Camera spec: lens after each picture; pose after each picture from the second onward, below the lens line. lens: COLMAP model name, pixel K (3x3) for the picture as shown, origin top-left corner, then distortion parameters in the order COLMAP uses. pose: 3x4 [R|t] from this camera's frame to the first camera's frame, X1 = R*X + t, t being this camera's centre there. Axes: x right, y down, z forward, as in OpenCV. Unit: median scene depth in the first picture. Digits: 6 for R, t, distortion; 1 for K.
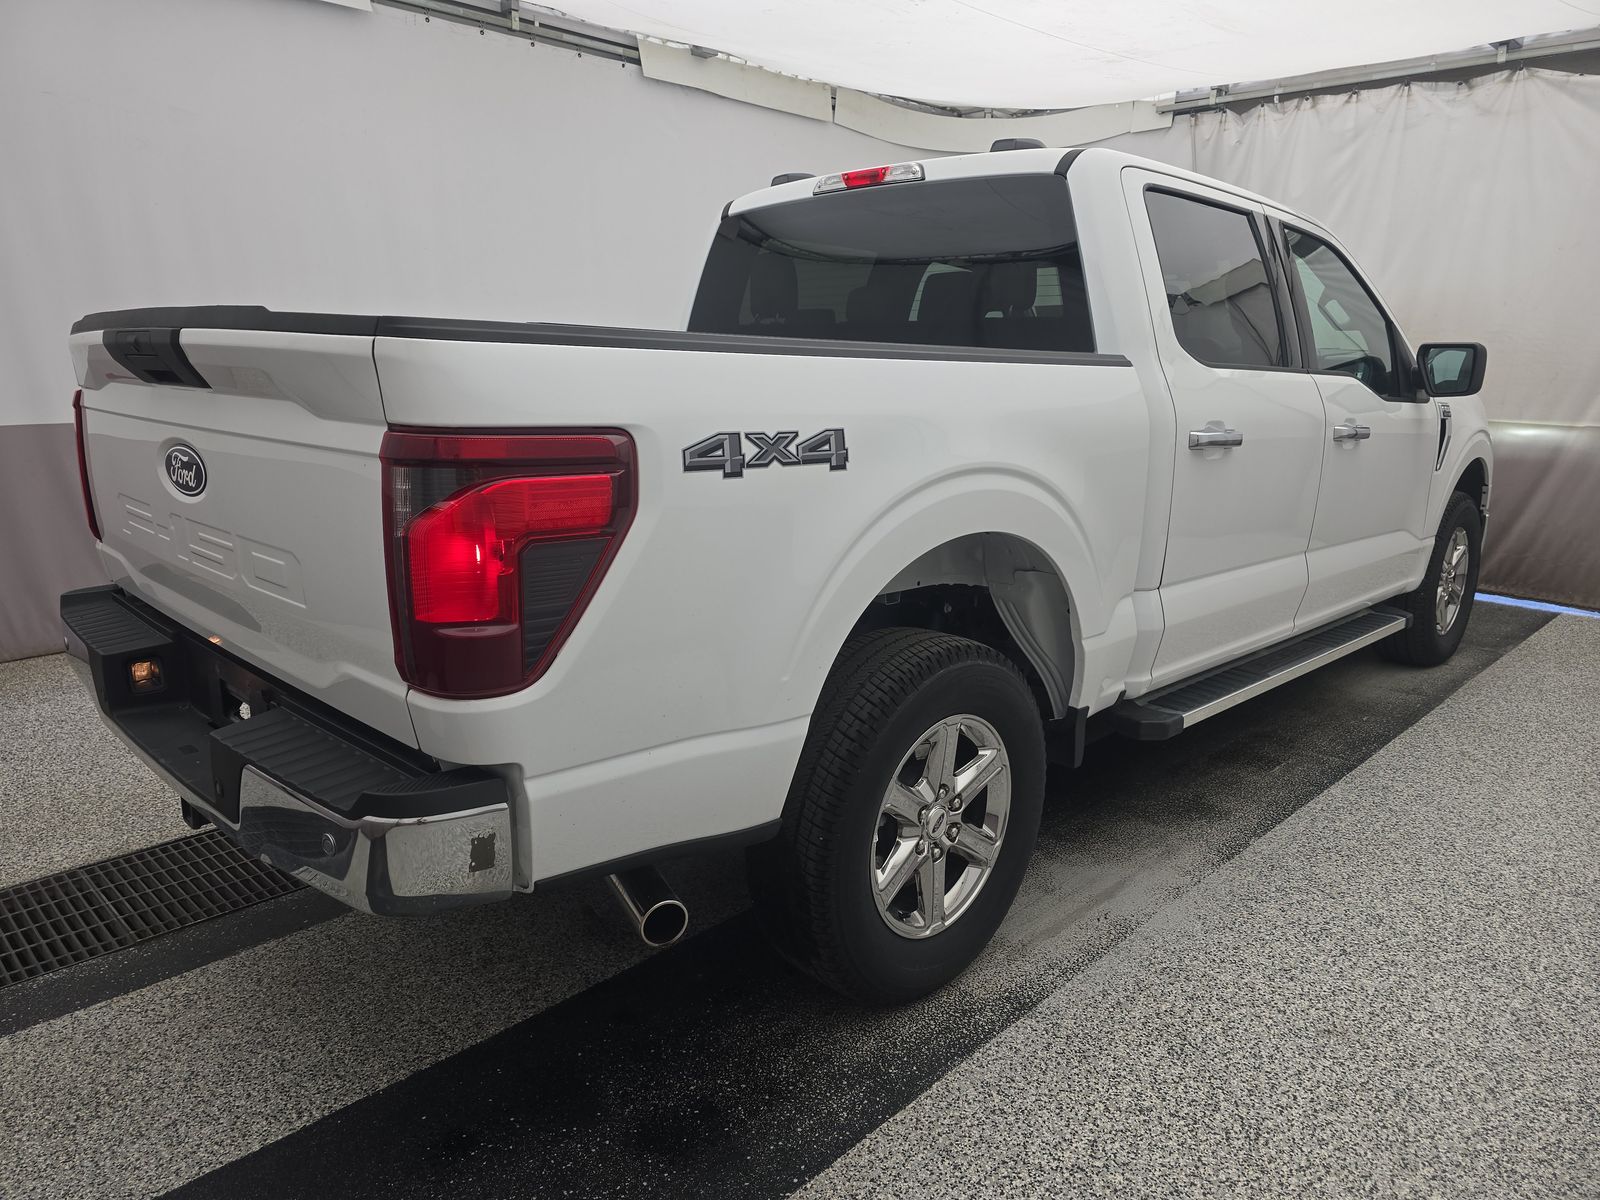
lens RADIAL K [[1080.1, 0, 796.5], [0, 1080.1, 581.5], [0, 0, 1]] dist [0.048391, -0.046275]
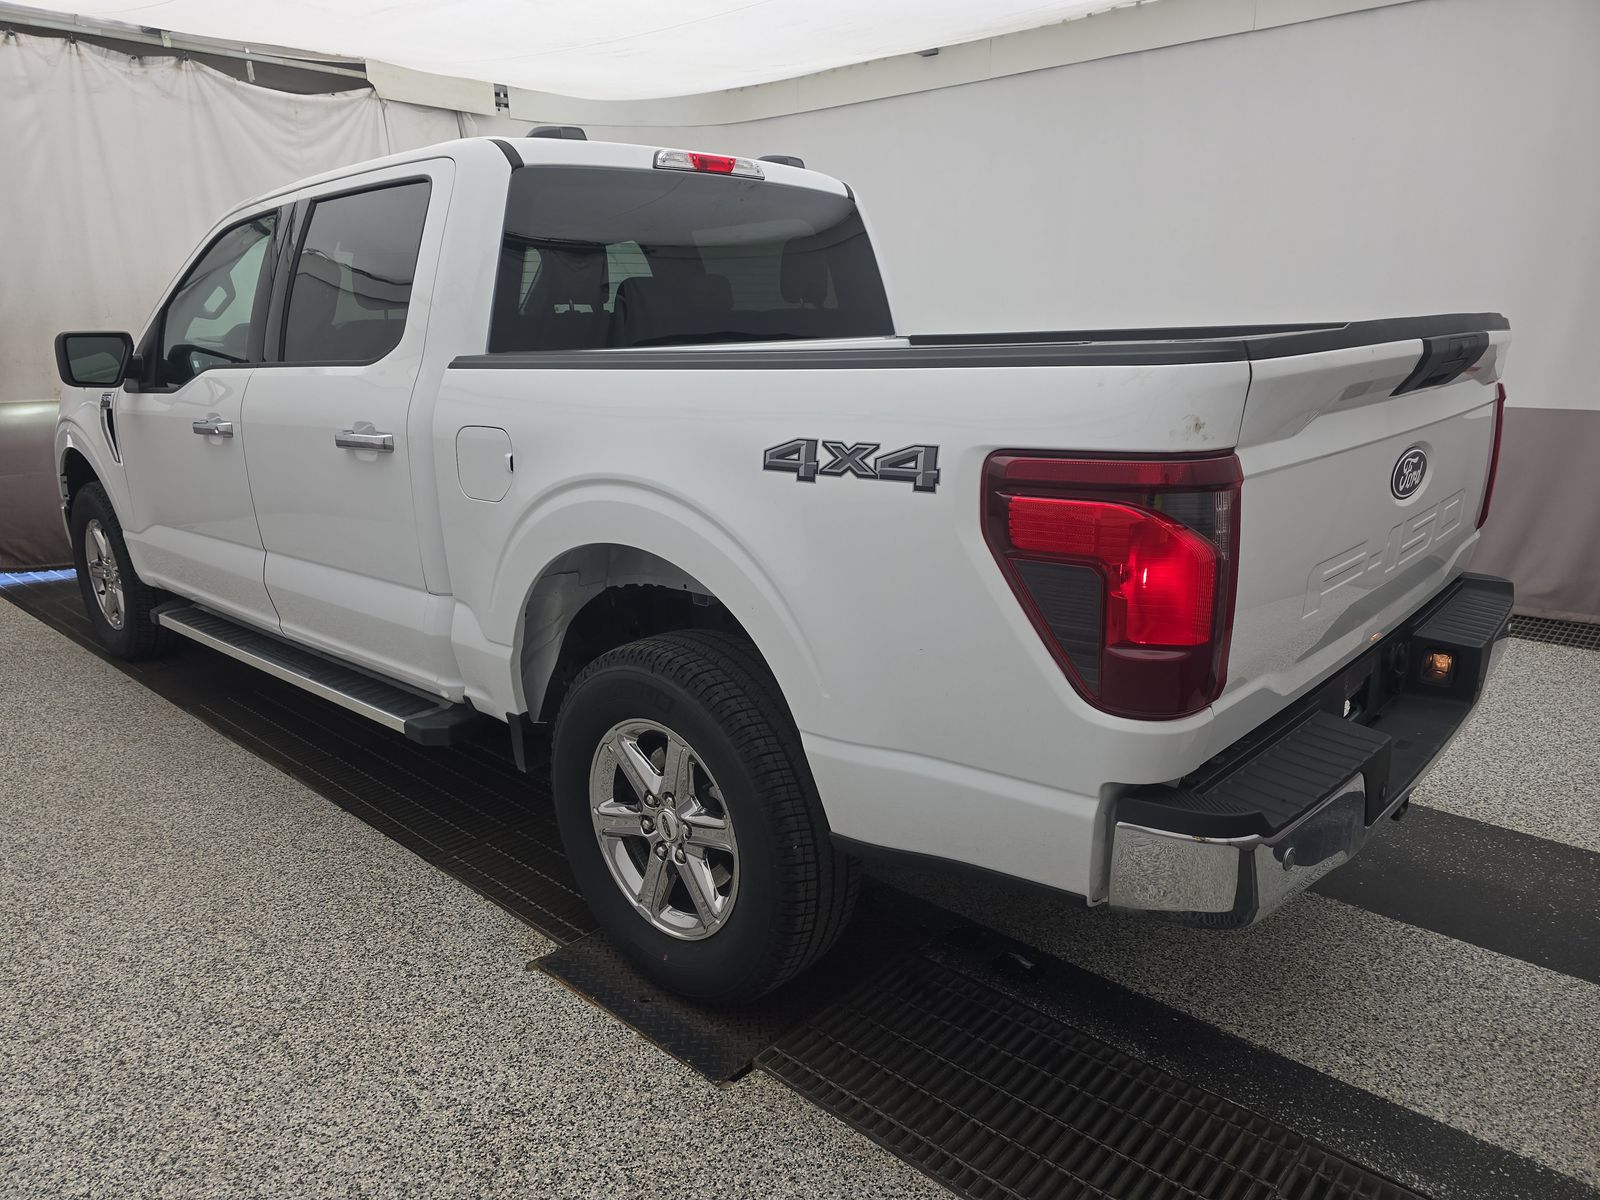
lens RADIAL K [[1074.8, 0, 800.0], [0, 1074.8, 600.0], [0, 0, 1]] dist [0.050917, -0.040848]
pose [[-0.048448, -0.260332, 0.964303, -0.993976], [0.218028, 0.939399, 0.264562, -0.248142], [-0.974739, 0.223063, 0.011247, 1.016148]]
